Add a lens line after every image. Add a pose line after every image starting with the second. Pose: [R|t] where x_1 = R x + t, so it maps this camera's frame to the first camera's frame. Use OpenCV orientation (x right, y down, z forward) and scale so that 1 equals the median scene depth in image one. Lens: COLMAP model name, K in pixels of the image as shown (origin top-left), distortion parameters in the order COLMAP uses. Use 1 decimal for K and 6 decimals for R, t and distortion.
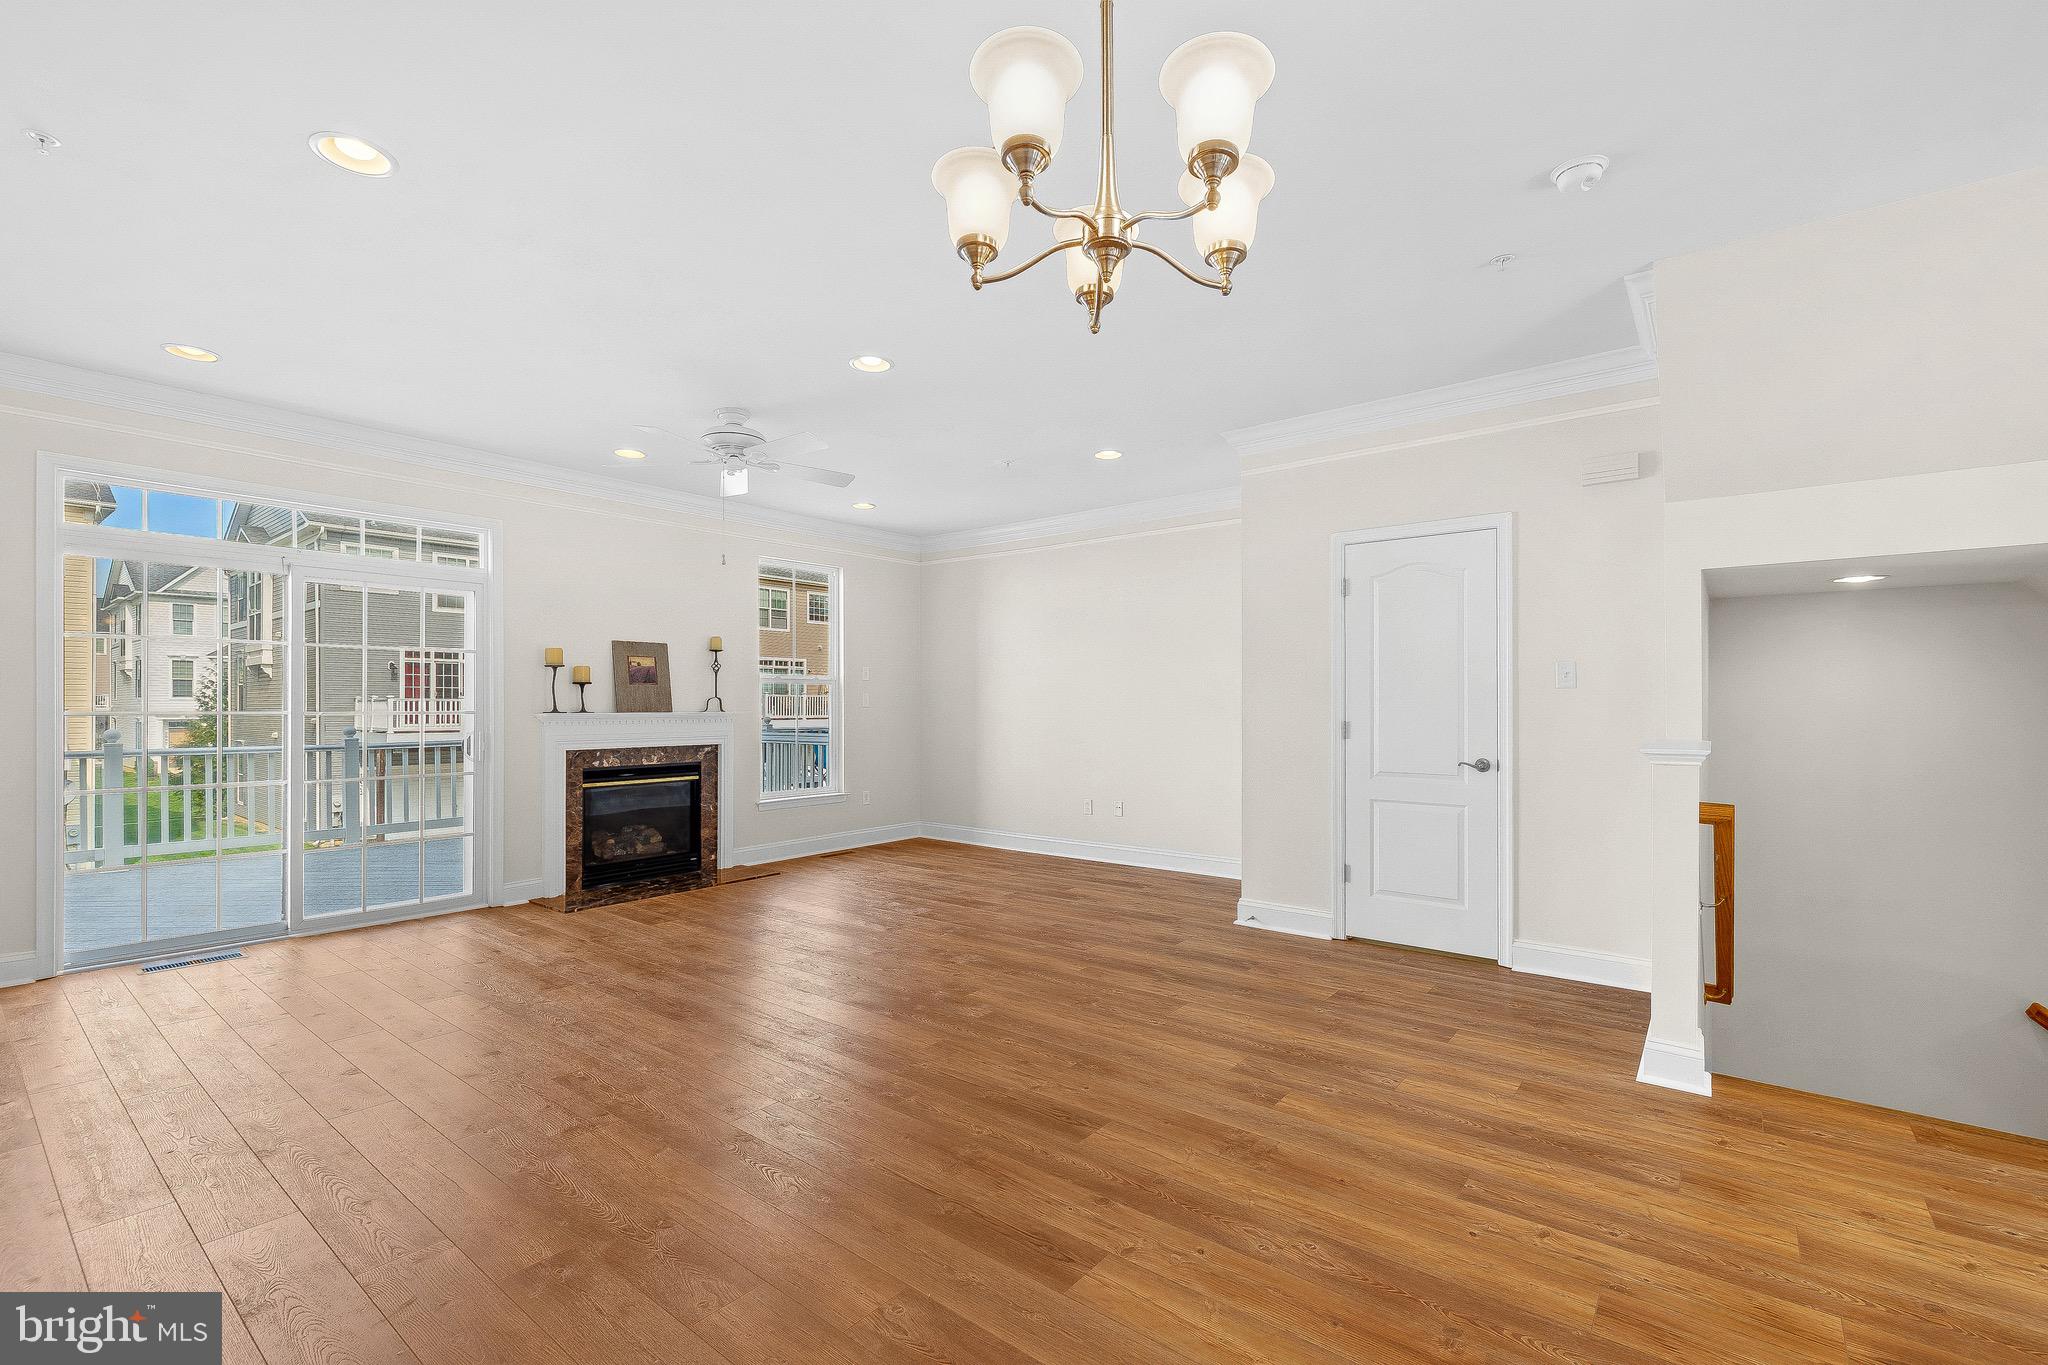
lens RADIAL K [[887.3, 0, 1019.1], [0, 887.3, 710.4], [0, 0, 1]] dist [-0.008924, 0.000001]
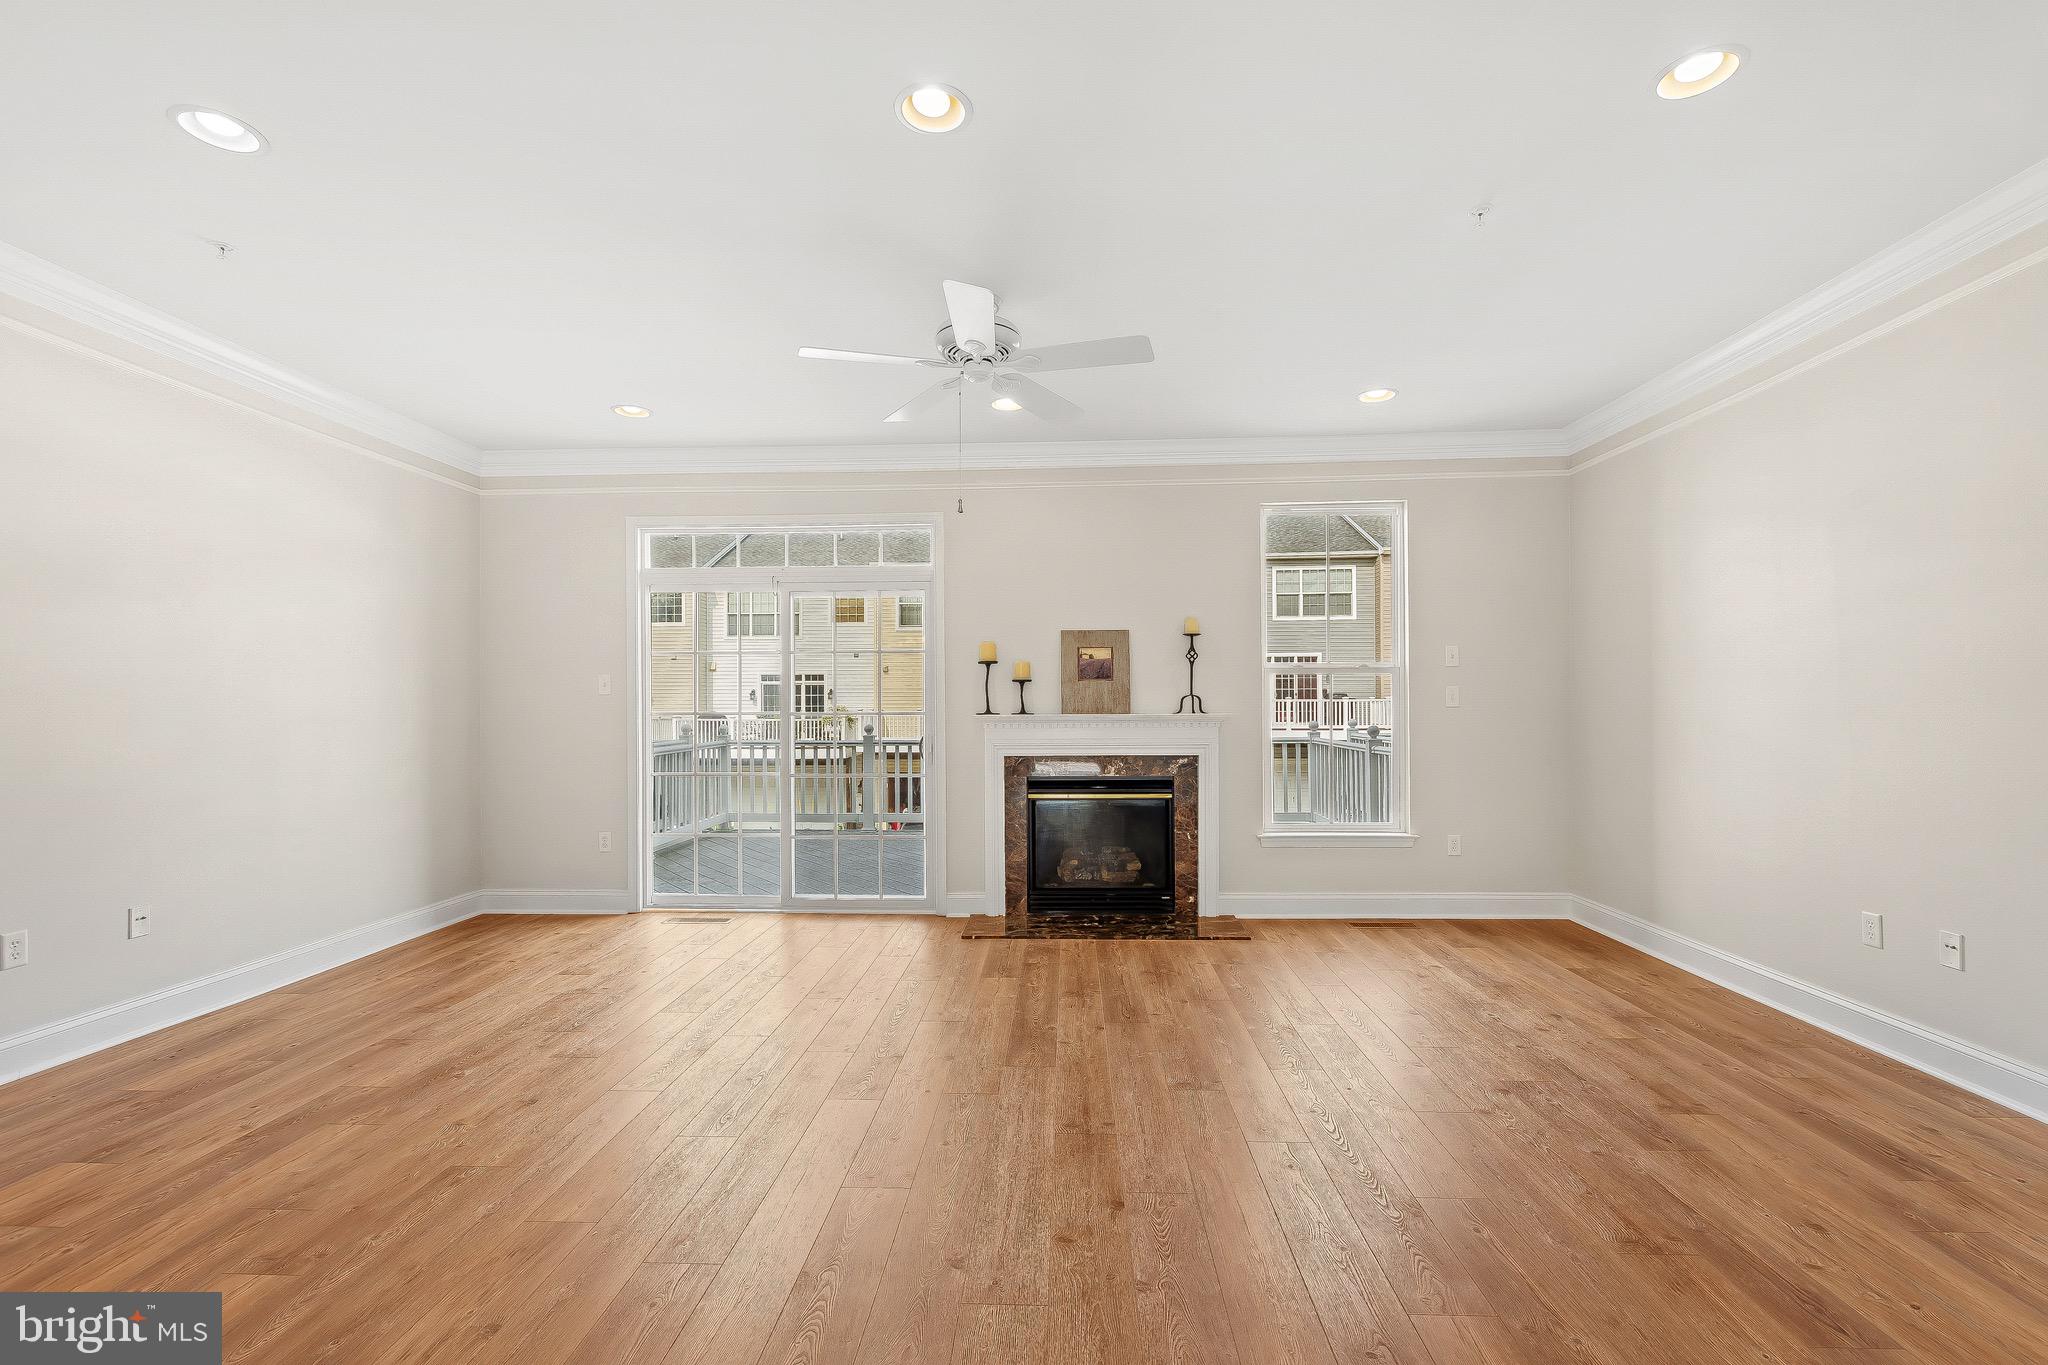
lens RADIAL K [[887.3, 0, 1019.1], [0, 887.3, 710.4], [0, 0, 1]] dist [-0.008924, 0.000001]
pose [[0.583437, 0.000934, -0.812158, 0.214104], [-0.000697, 1.000000, 0.000650, -0.001660], [0.812158, 0.000186, 0.583437, 0.448326]]
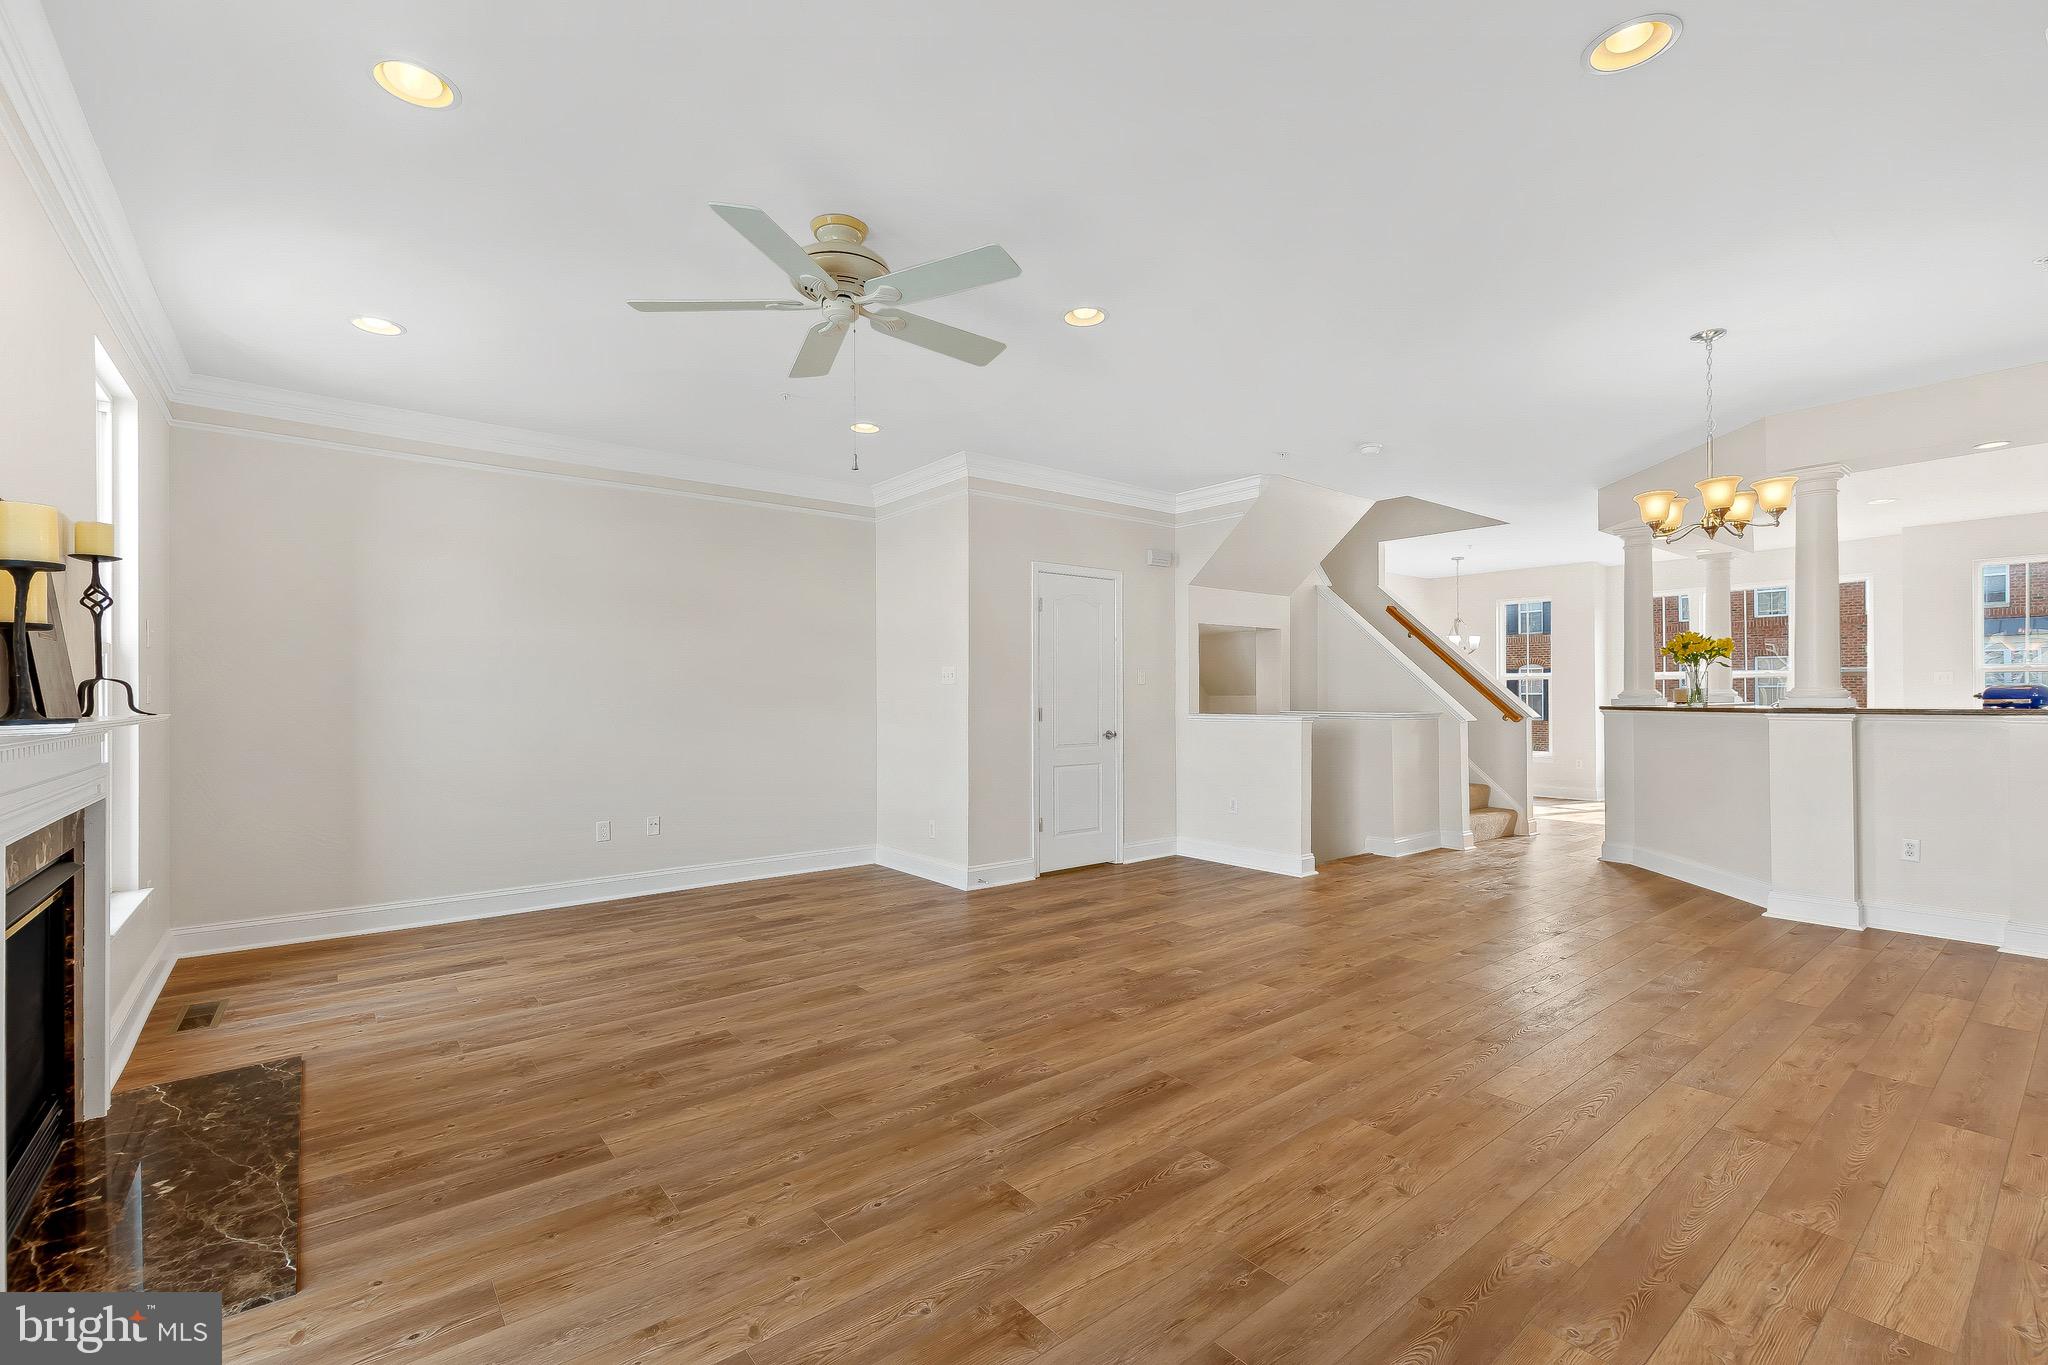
lens RADIAL K [[888.1, 0, 1056.1], [0, 888.1, 686.6], [0, 0, 1]] dist [0.001011, 0.000141]
pose [[0.199130, 0.009559, 0.979926, -0.678219], [0.008100, 0.999902, -0.011400, -0.002956], [-0.979940, 0.010208, 0.199034, 0.540564]]
